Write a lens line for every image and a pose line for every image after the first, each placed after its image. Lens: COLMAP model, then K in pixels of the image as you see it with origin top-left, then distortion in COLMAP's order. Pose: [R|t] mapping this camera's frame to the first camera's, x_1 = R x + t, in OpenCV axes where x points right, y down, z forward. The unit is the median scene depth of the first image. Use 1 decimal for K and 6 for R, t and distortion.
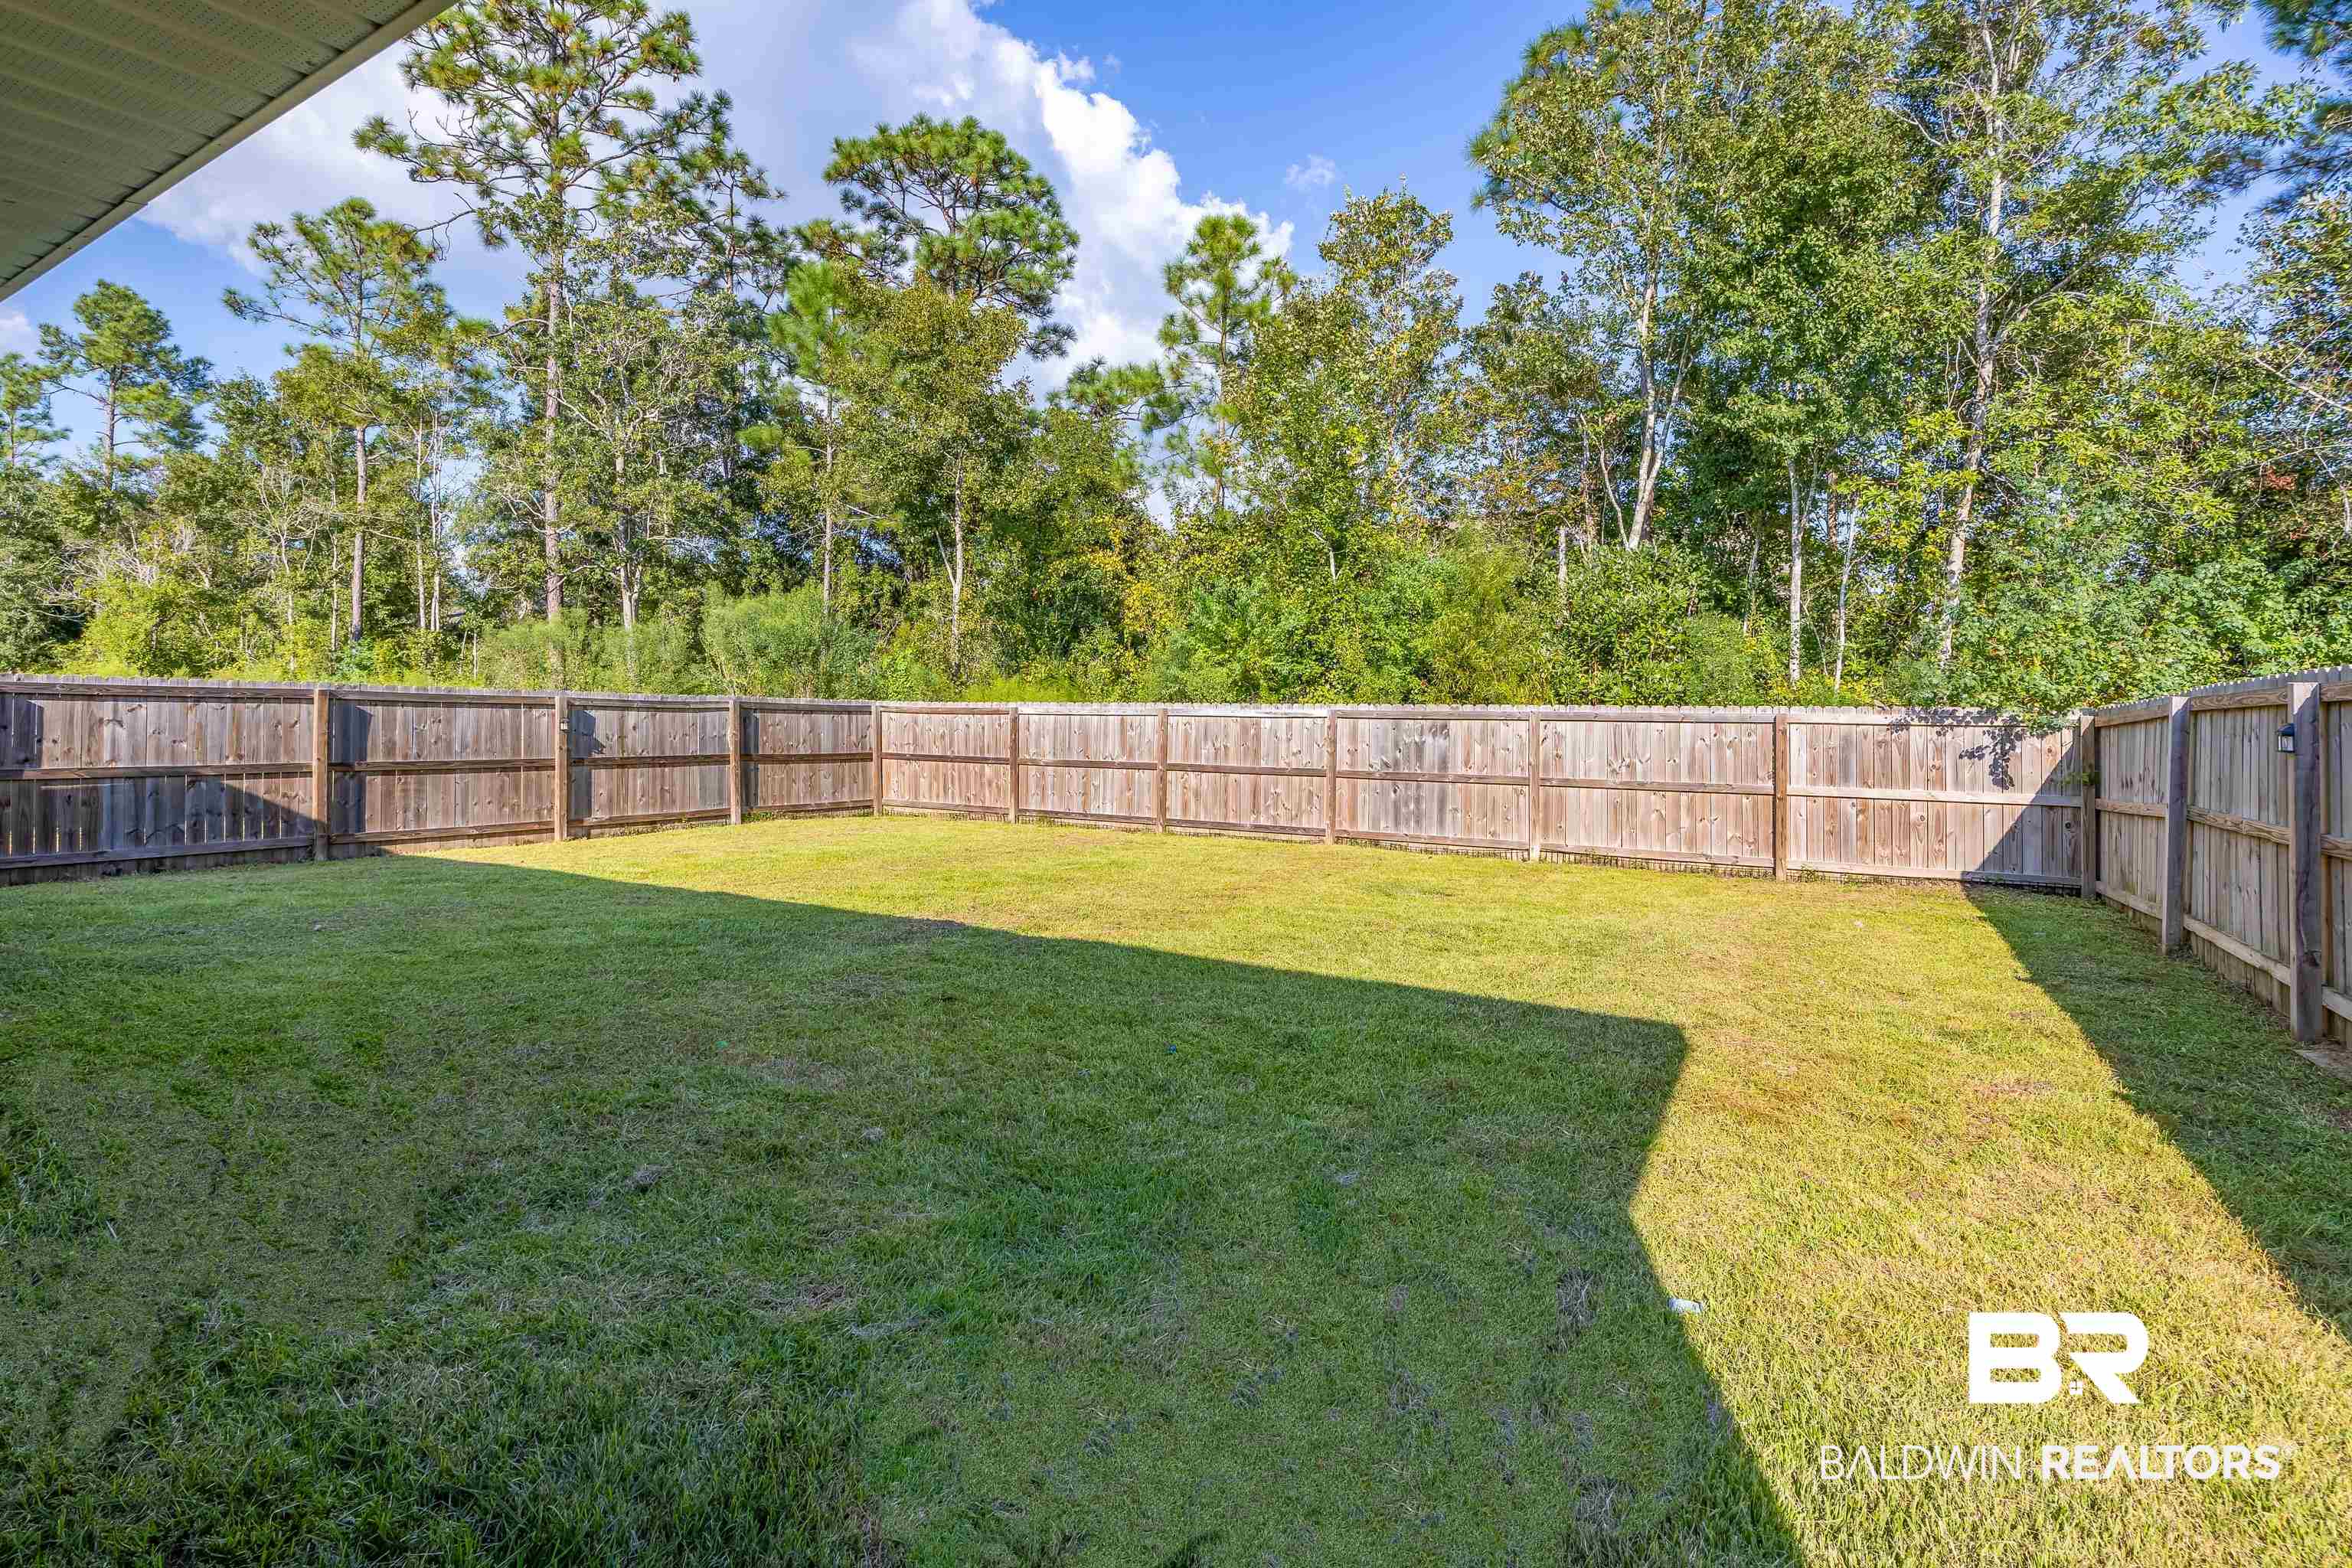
lens RADIAL K [[1034.8, 0, 1143.4], [0, 1034.8, 695.3], [0, 0, 1]] dist [0.002442, 0.000282]
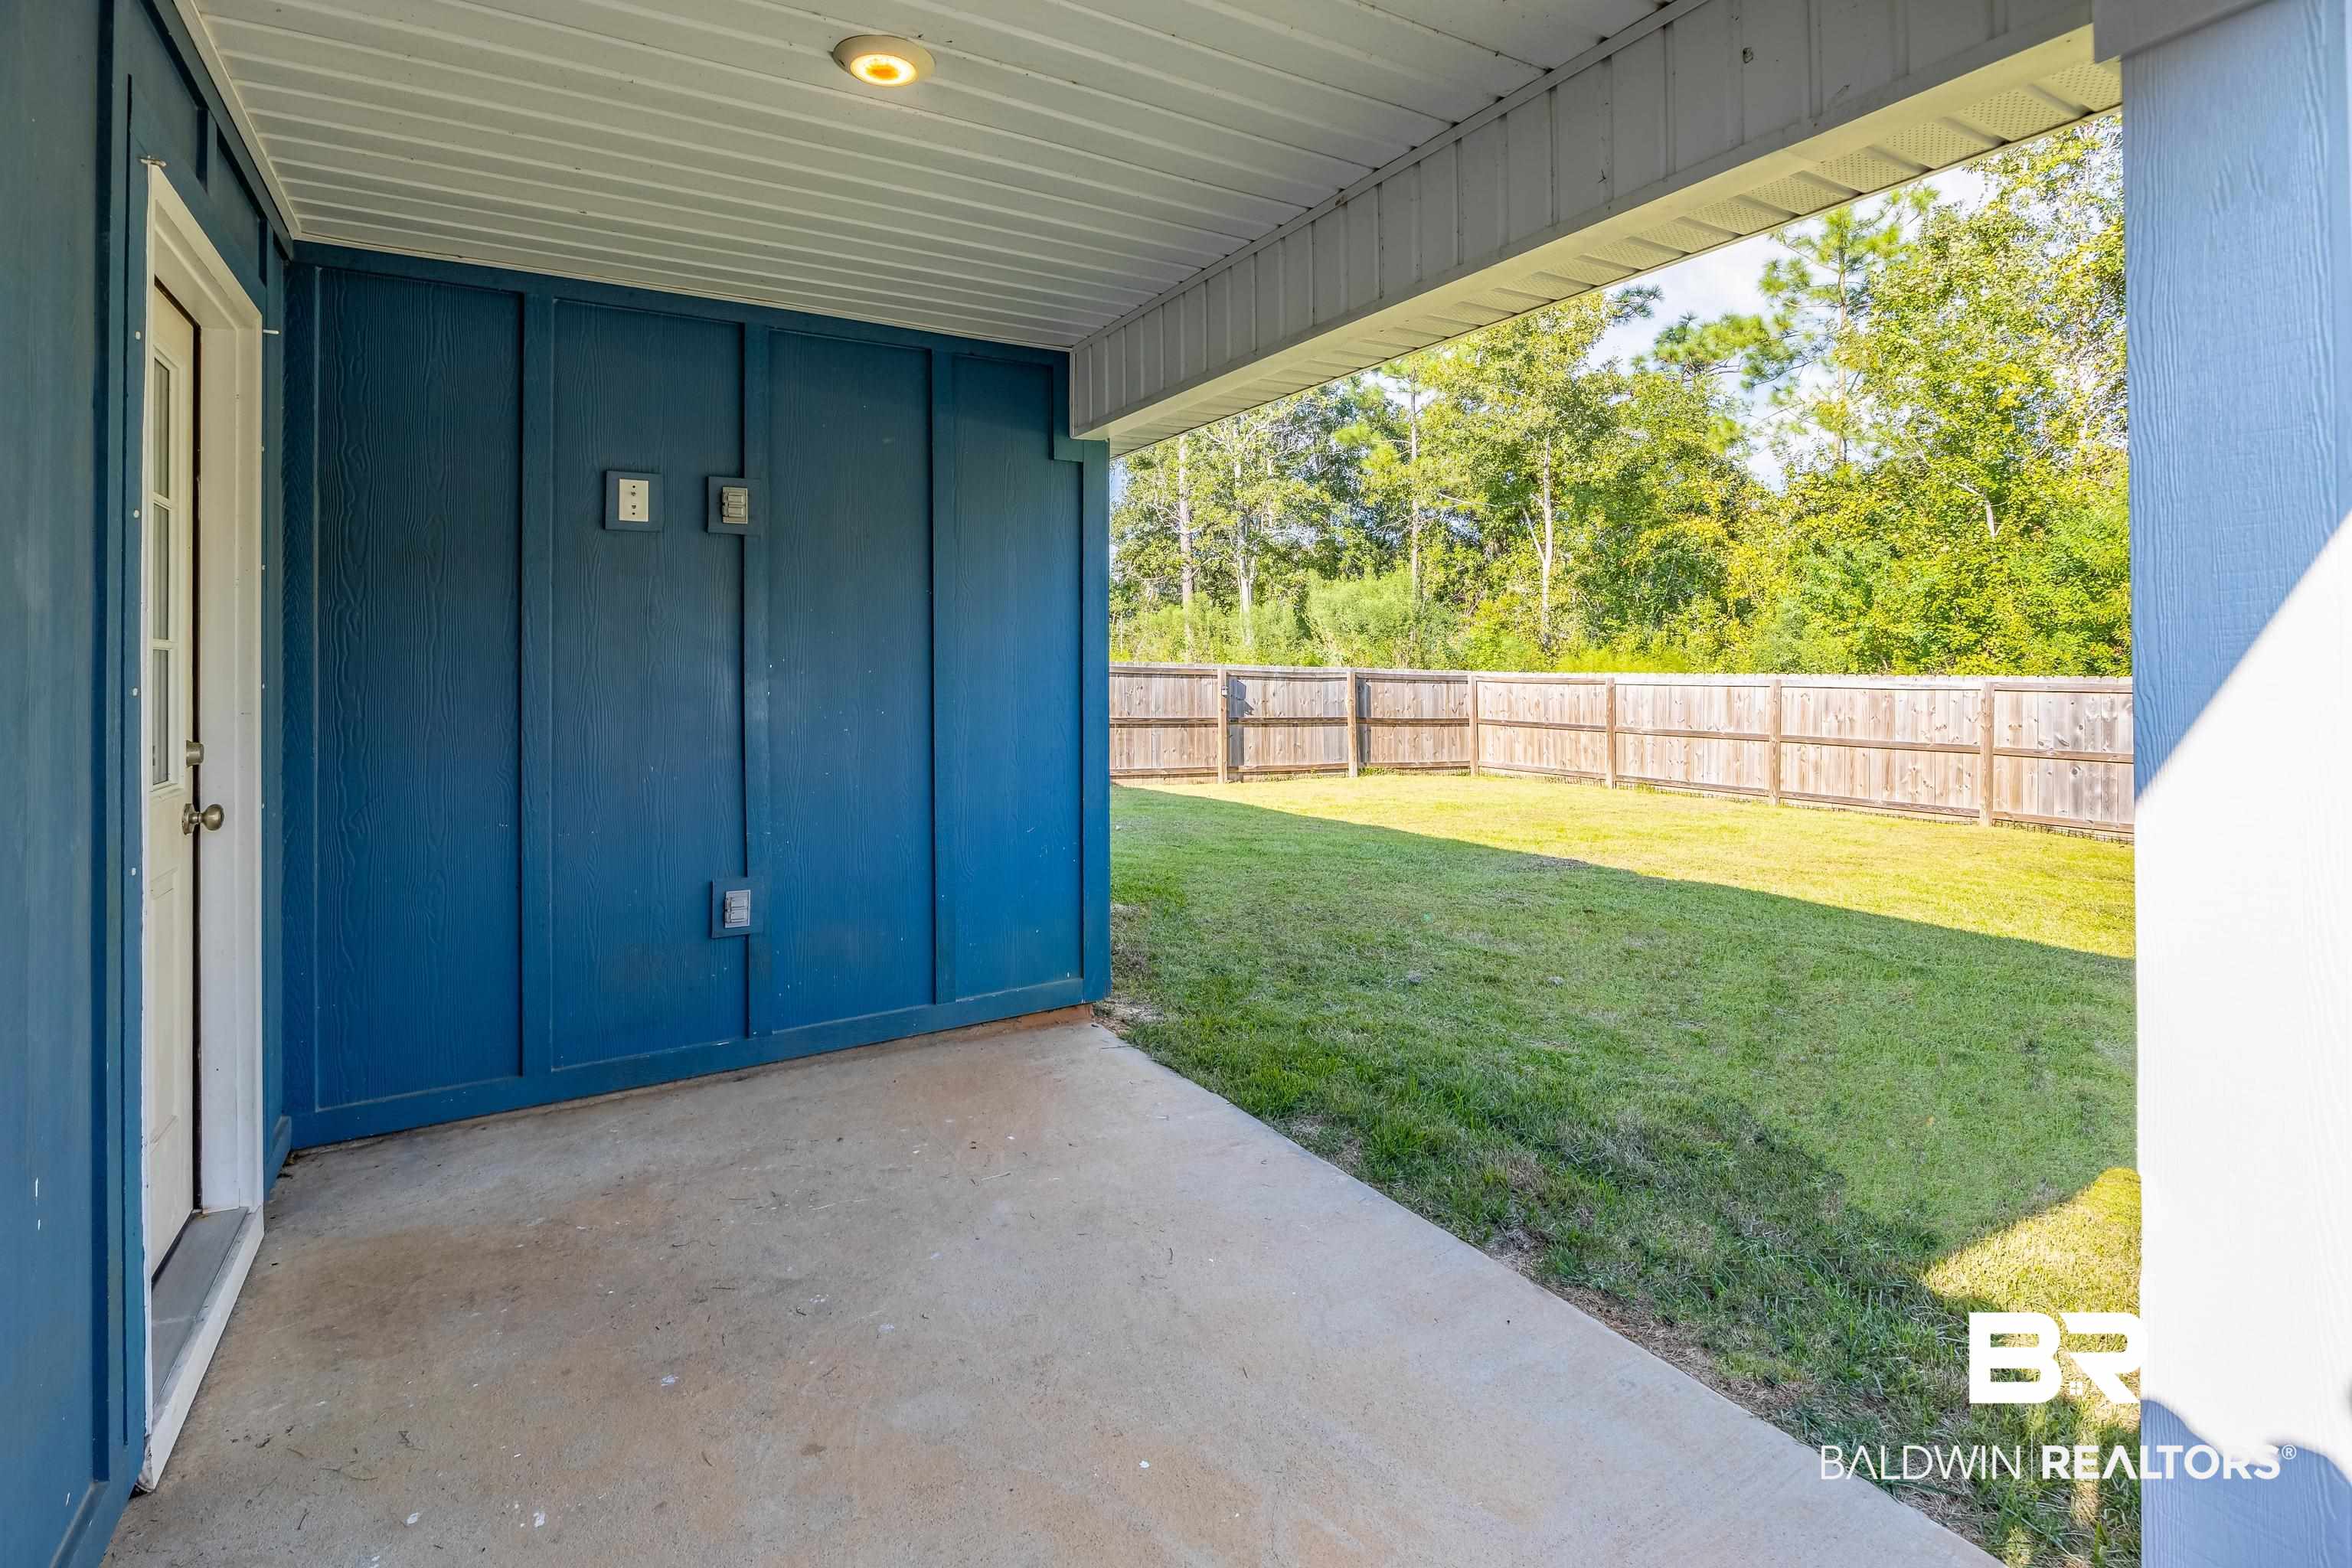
lens RADIAL K [[1089.0, 0, 1124.8], [0, 1089.0, 639.4], [0, 0, 1]] dist [-0.001983, -0.007624]
pose [[0.869557, -0.015111, -0.493601, -0.007157], [0.005368, 0.999762, -0.021151, -0.006233], [0.493803, 0.015742, 0.869431, -0.187812]]
